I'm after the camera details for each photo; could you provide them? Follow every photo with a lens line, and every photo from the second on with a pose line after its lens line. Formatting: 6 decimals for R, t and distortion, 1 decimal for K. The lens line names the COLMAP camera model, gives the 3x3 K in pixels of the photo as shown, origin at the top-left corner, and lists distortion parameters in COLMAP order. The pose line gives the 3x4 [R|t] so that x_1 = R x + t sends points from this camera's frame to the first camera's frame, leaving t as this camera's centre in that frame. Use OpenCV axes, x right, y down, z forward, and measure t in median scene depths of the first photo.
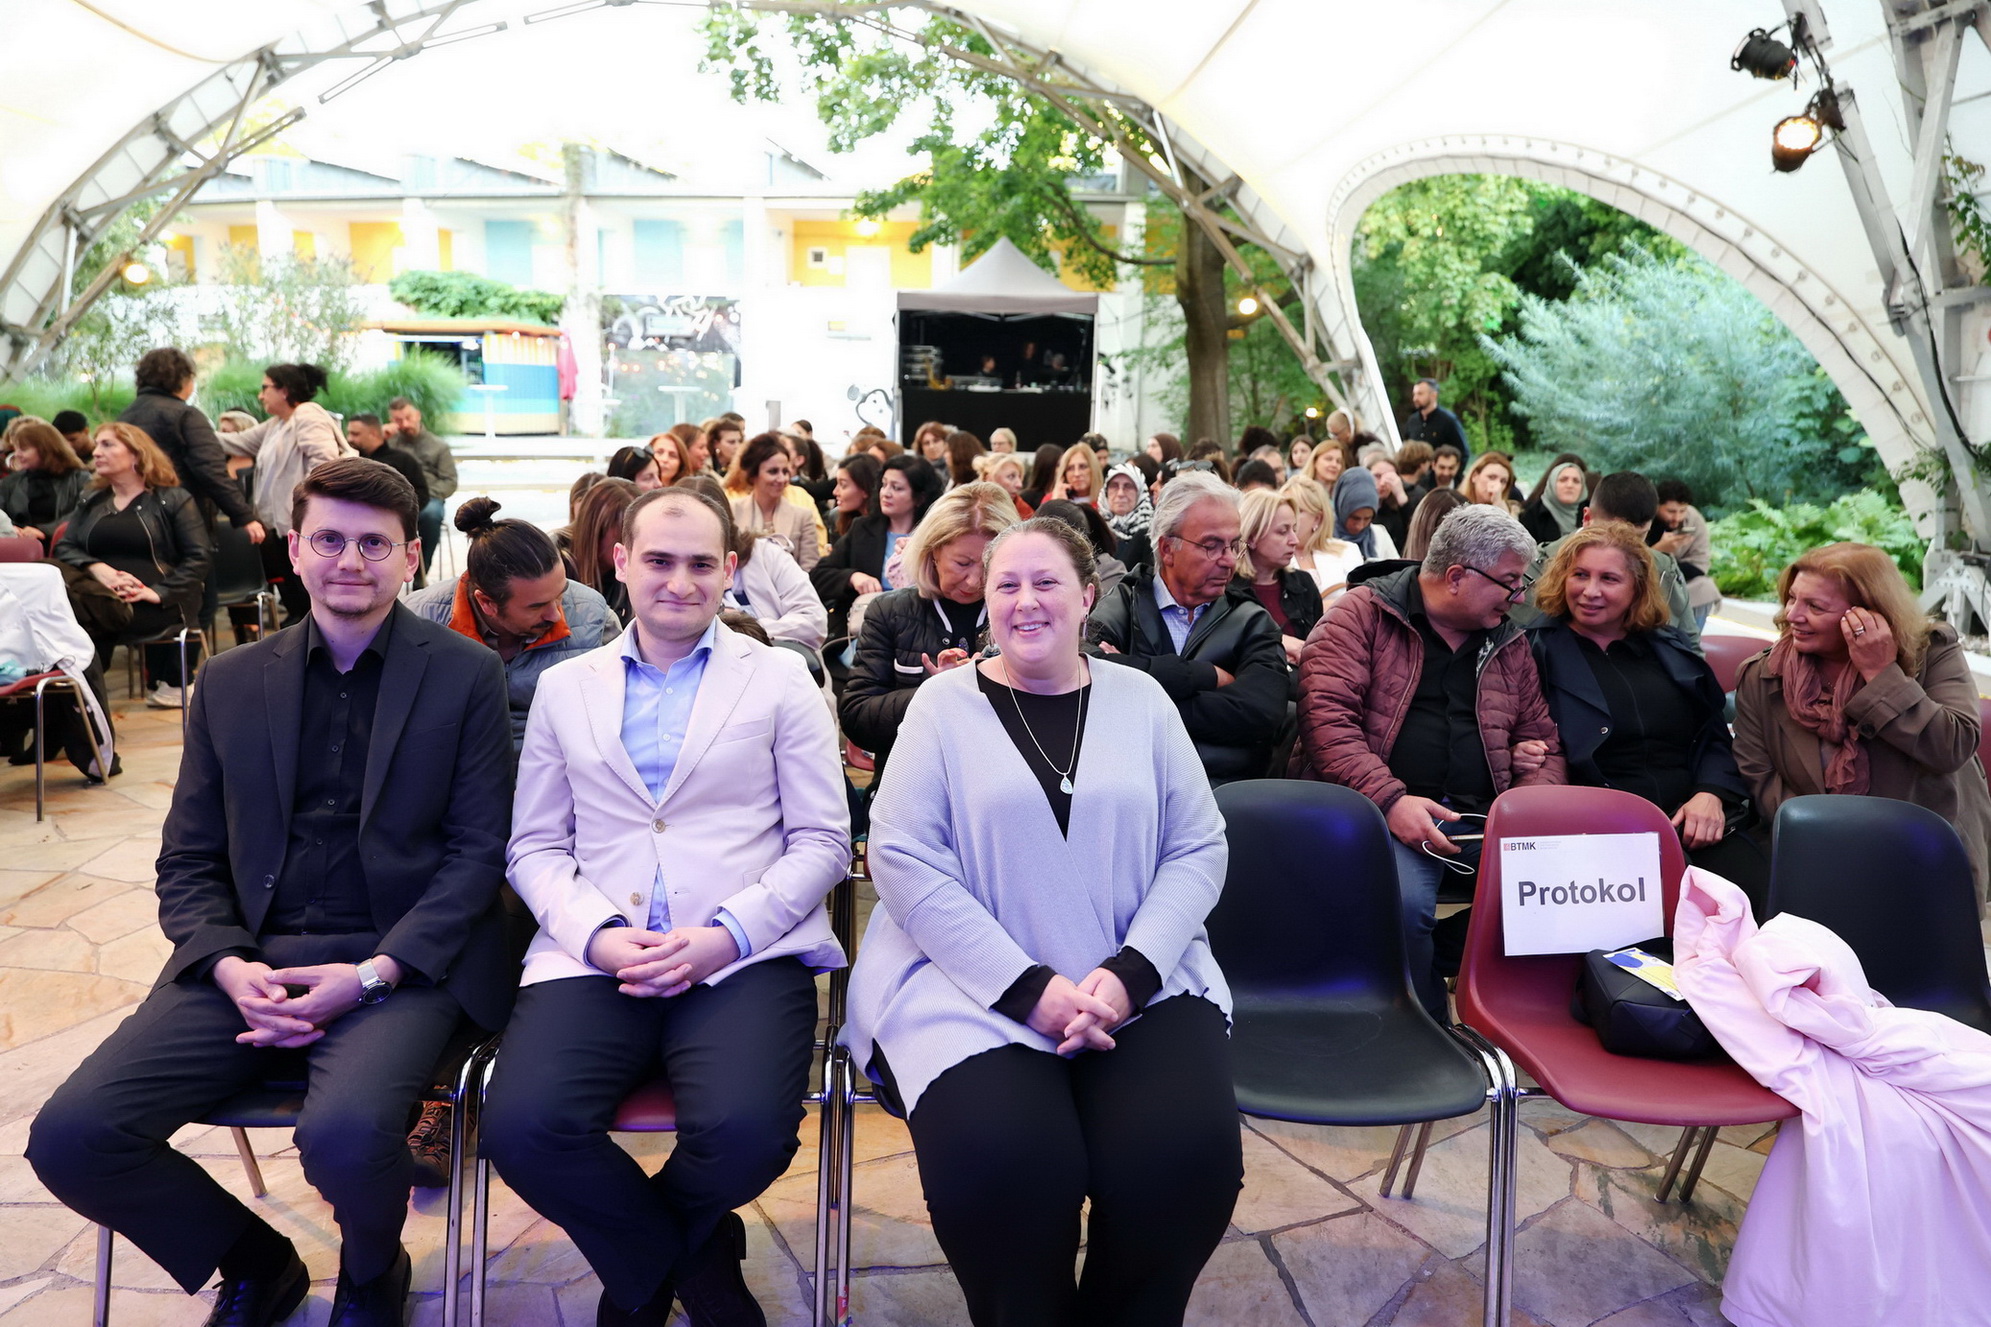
lens RADIAL K [[1359.8, 0, 996.7], [0, 1359.8, 655.8], [0, 0, 1]] dist [-0.005222, -0.001209]
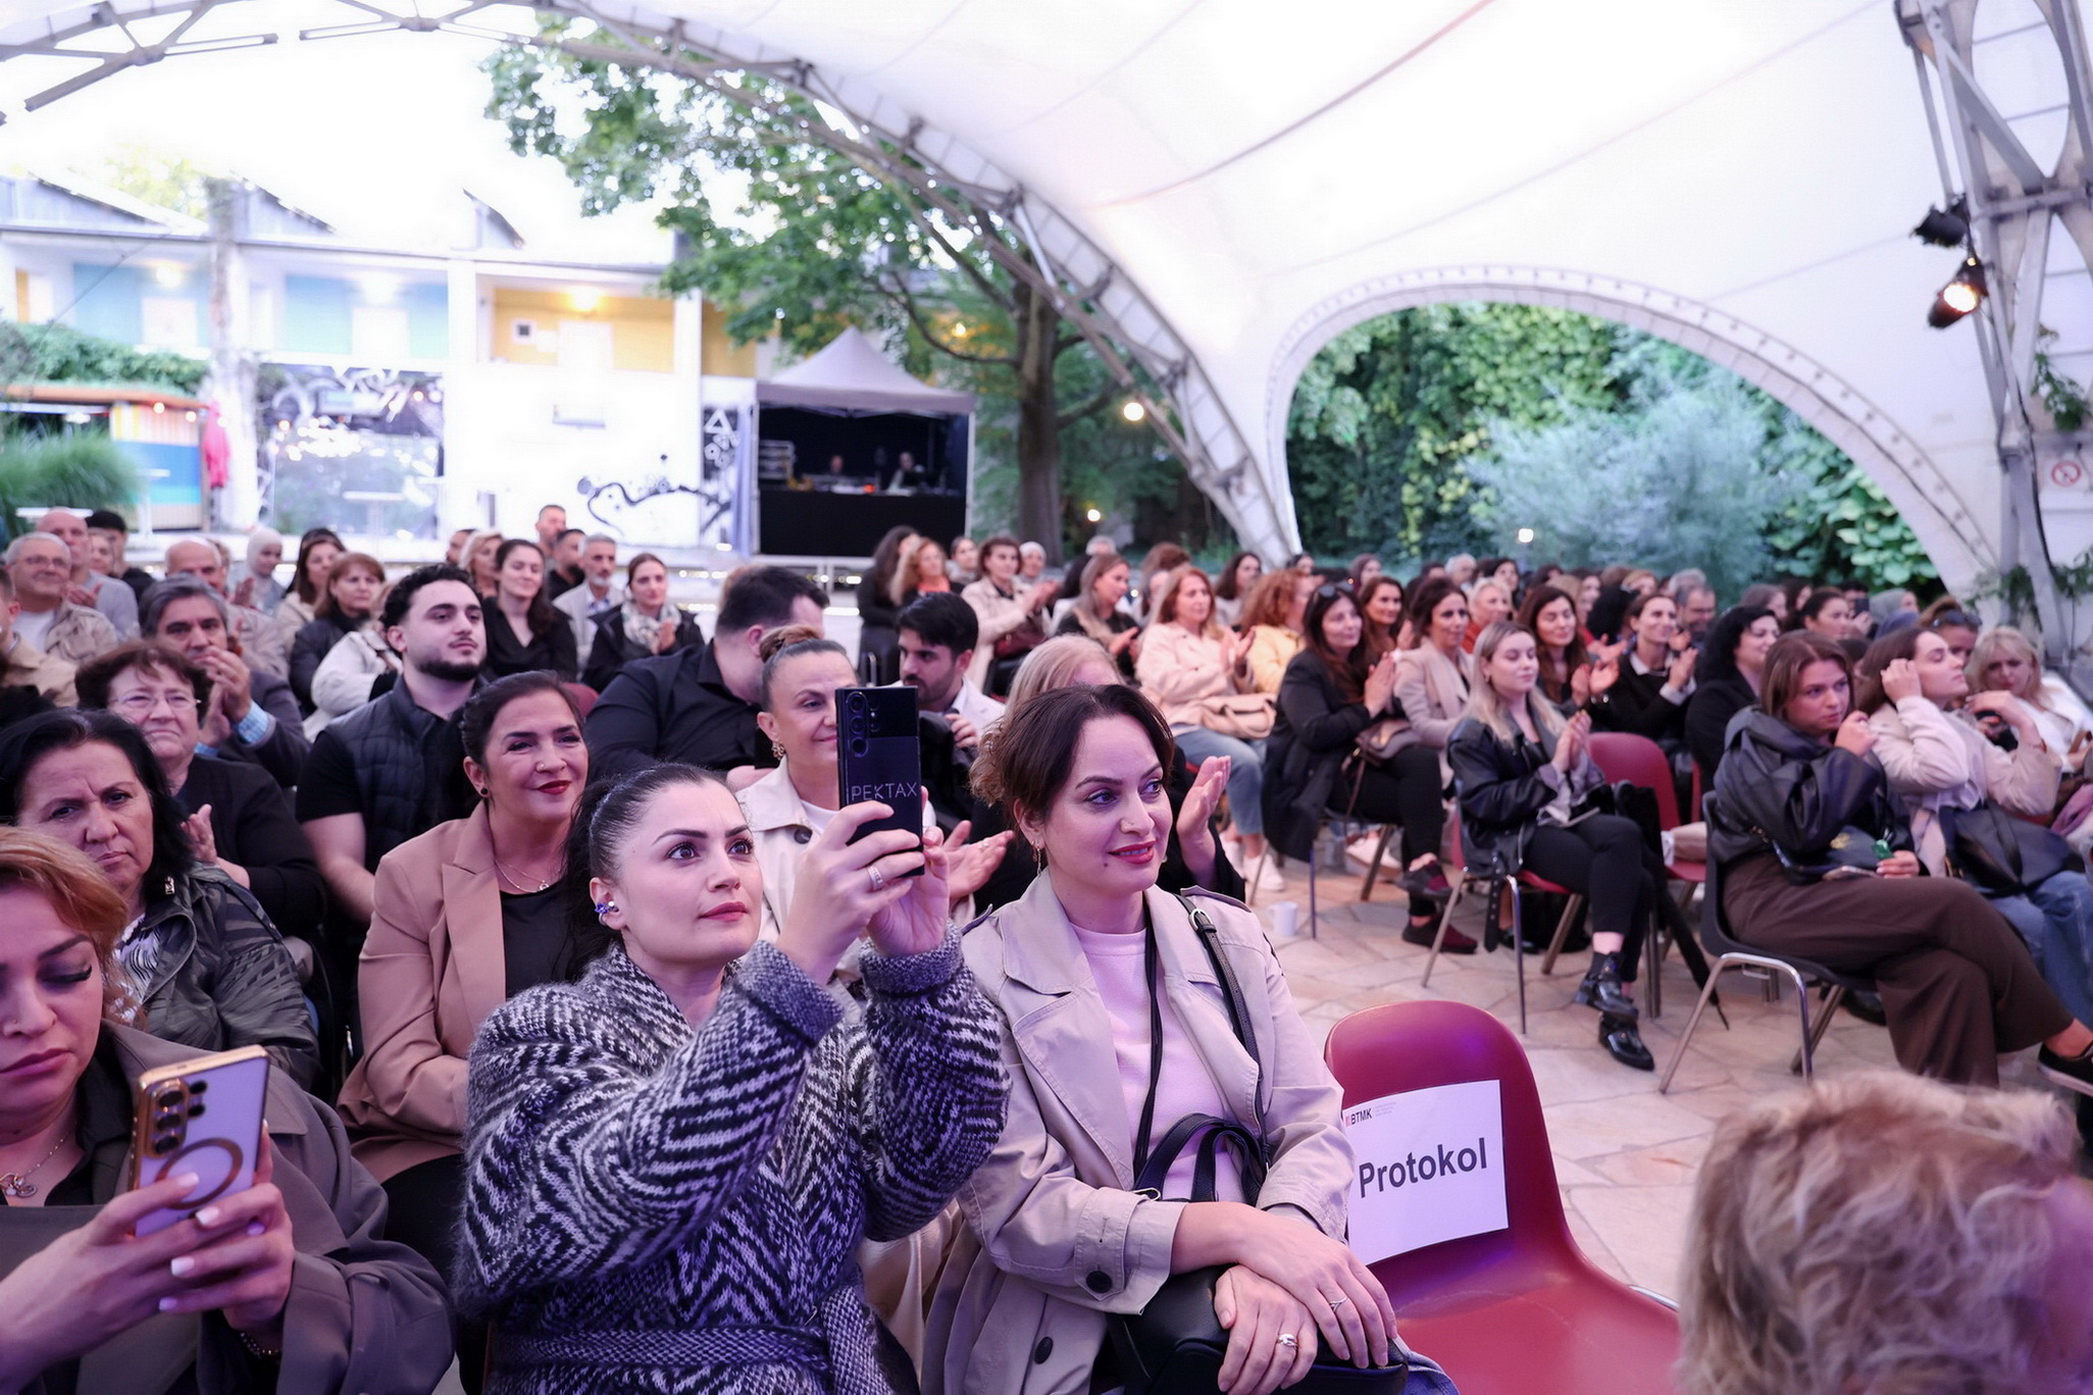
lens RADIAL K [[1433.6, 0, 1039.8], [0, 1433.6, 681.5], [0, 0, 1]] dist [0.003362, -0.003087]
pose [[0.943607, -0.027410, 0.329931, -0.186619], [0.045181, 0.997905, -0.046315, -0.015002], [-0.327970, 0.058610, 0.942868, 0.048518]]
